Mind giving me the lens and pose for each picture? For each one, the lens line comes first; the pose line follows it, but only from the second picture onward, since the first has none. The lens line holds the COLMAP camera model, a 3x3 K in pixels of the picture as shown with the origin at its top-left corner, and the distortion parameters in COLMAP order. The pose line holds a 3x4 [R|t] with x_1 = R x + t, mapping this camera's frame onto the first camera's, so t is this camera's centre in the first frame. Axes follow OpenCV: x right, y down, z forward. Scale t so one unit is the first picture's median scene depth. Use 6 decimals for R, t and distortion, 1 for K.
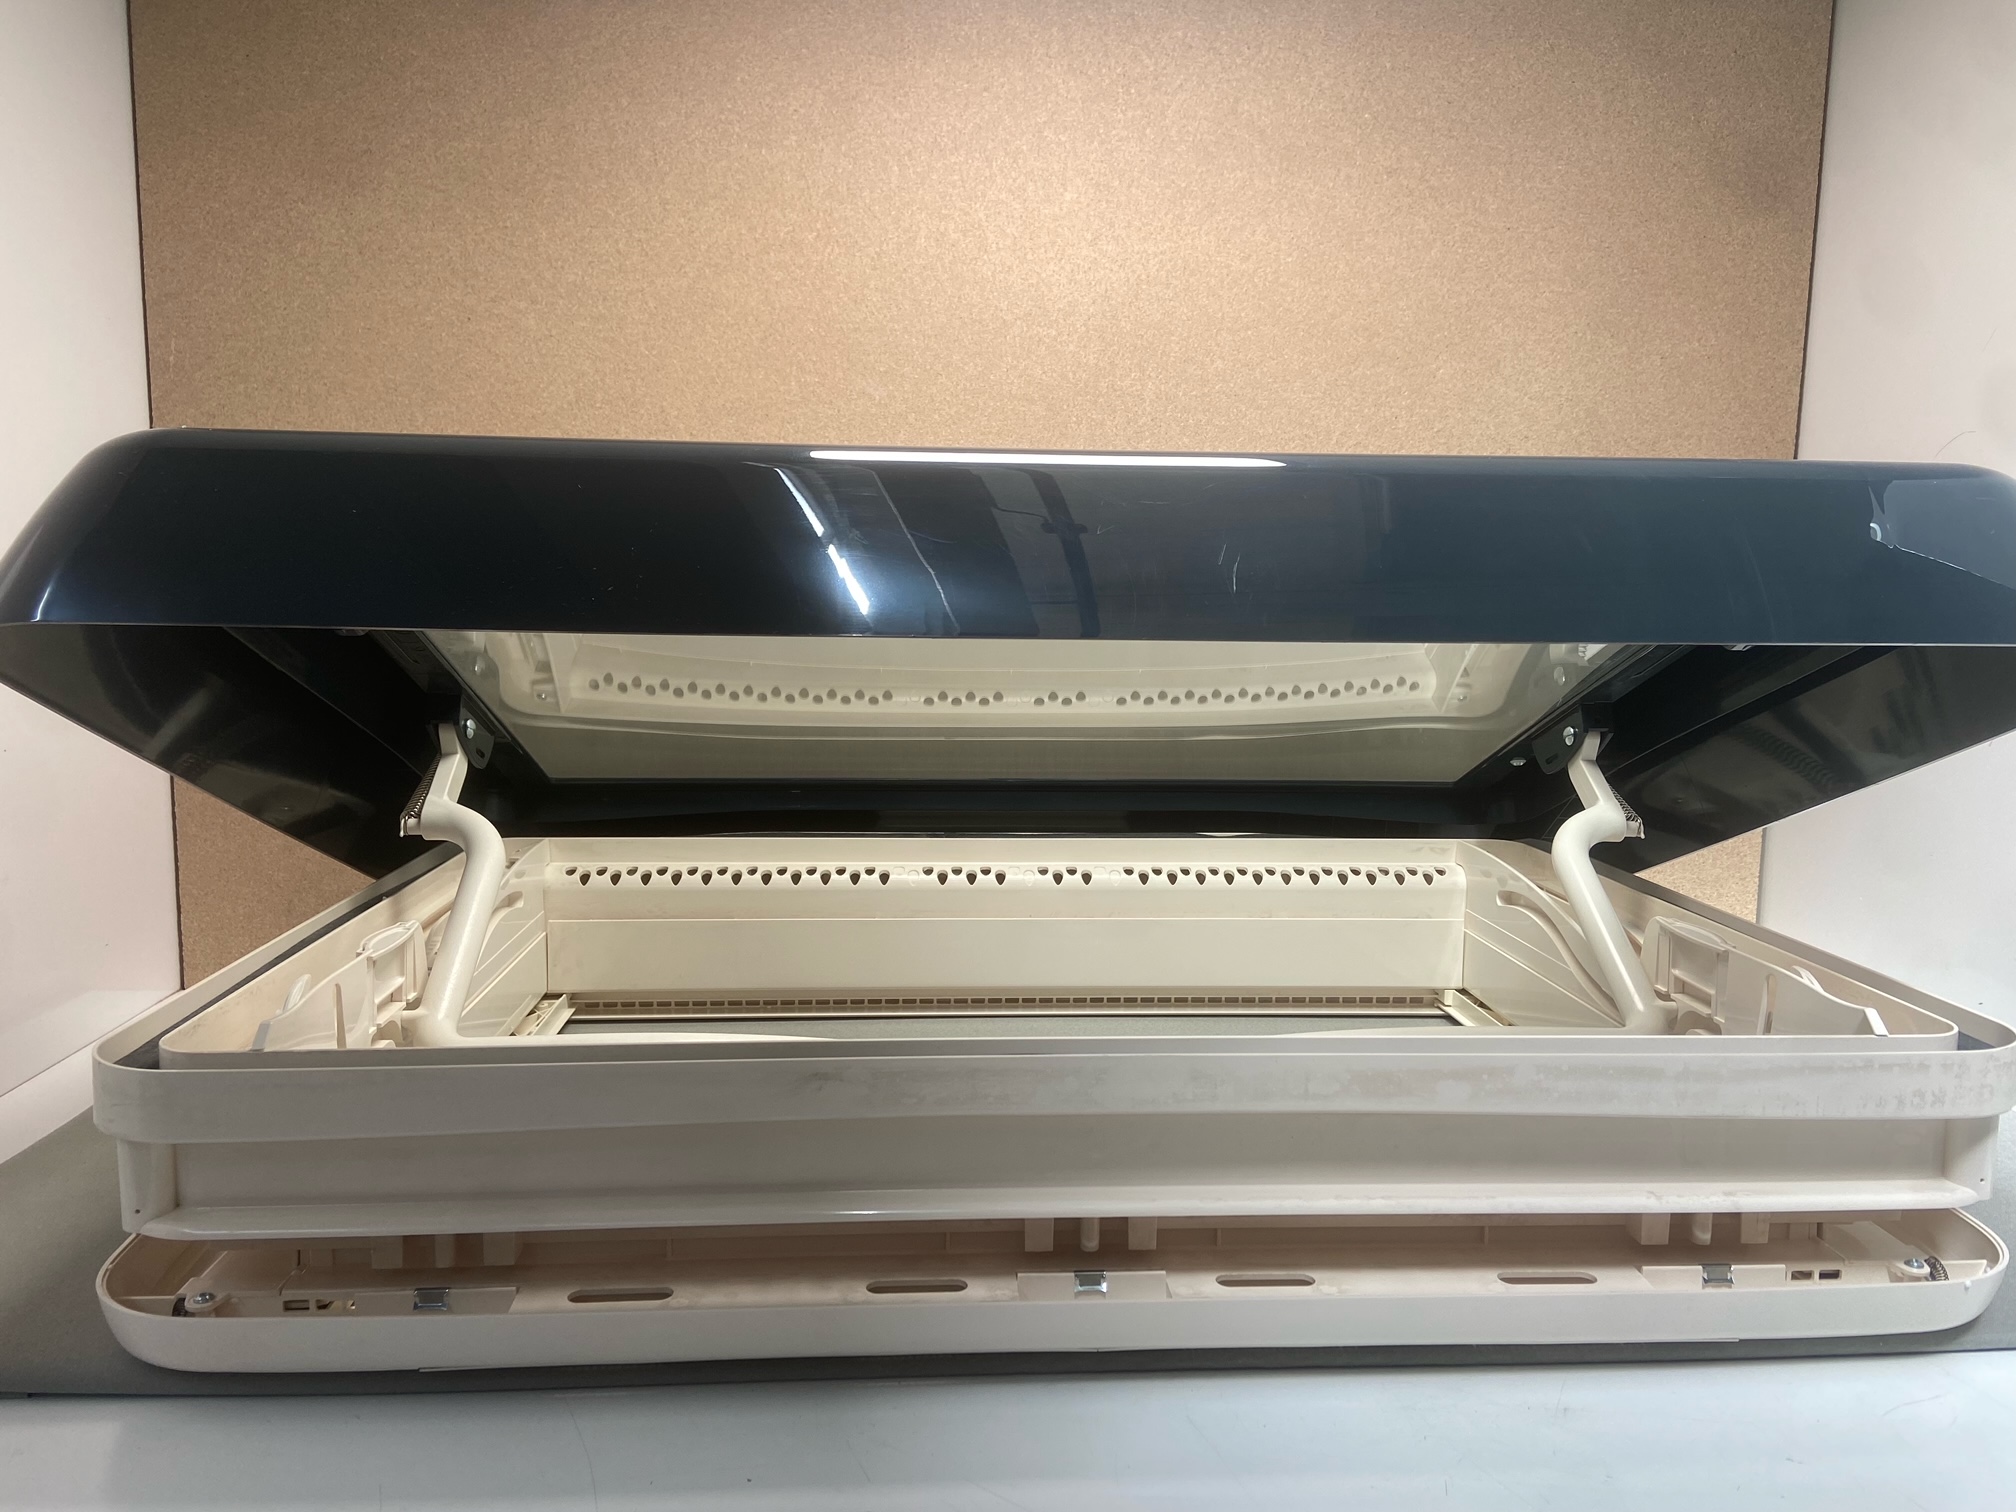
lens RADIAL K [[1550.1, 0, 1008.0], [0, 1550.1, 756.0], [0, 0, 1]] dist [0.144058, -0.189467]
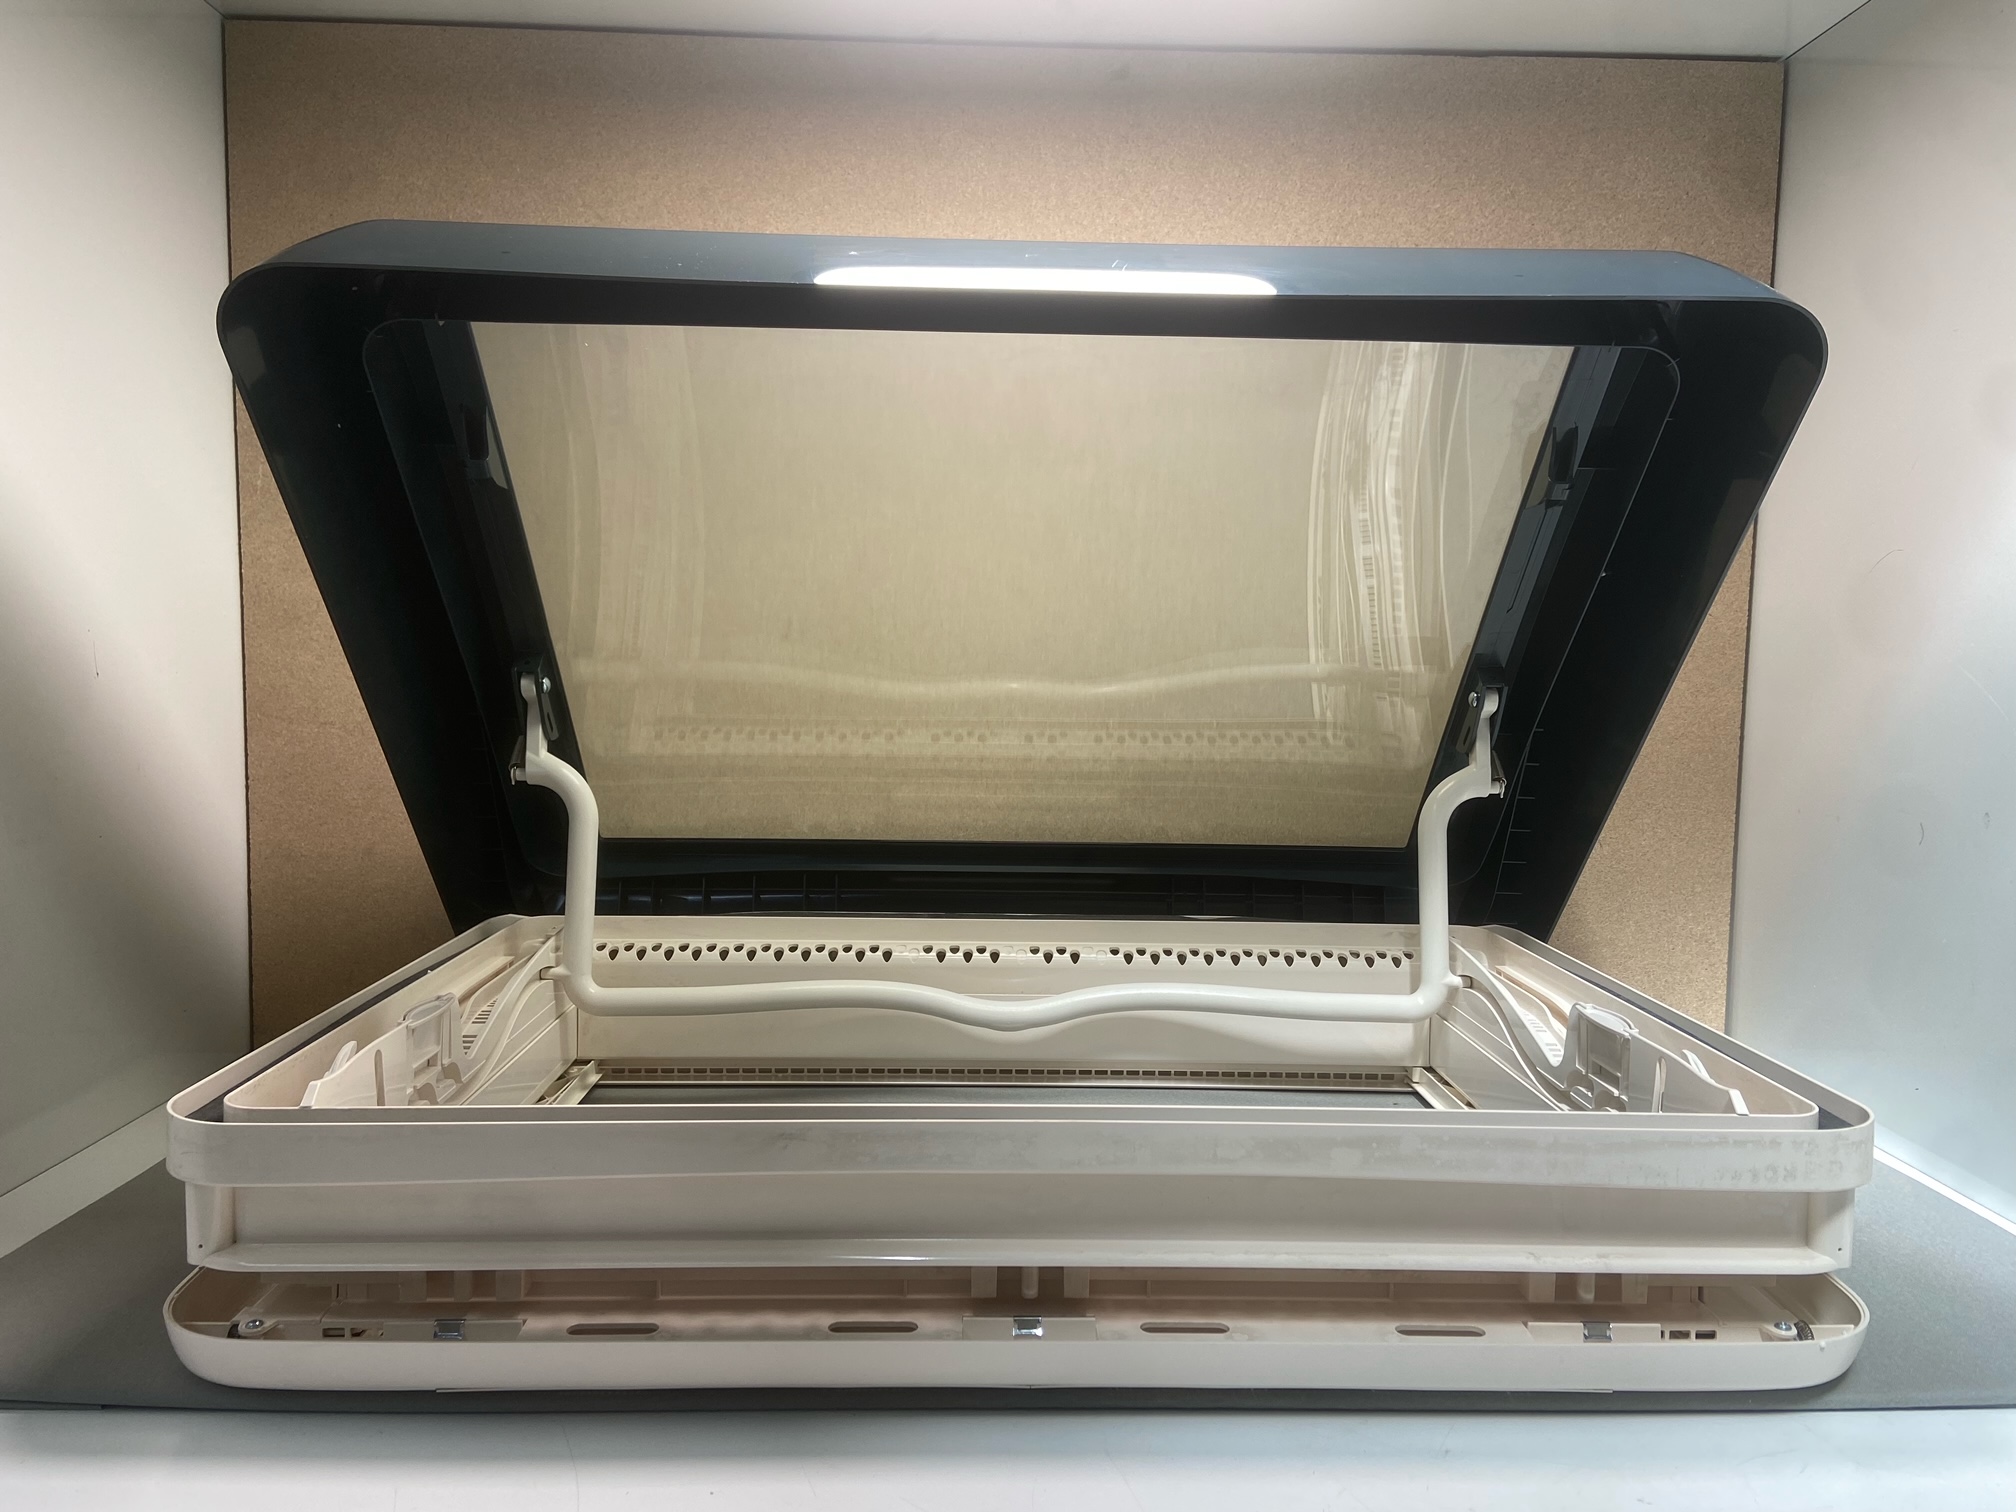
lens RADIAL K [[1550.1, 0, 1008.0], [0, 1550.1, 756.0], [0, 0, 1]] dist [0.144058, -0.189467]
pose [[0.999028, 0.004991, -0.043789, 0.082245], [-0.006917, 0.999010, -0.043949, -0.021347], [0.043526, 0.044209, 0.998074, -0.134798]]
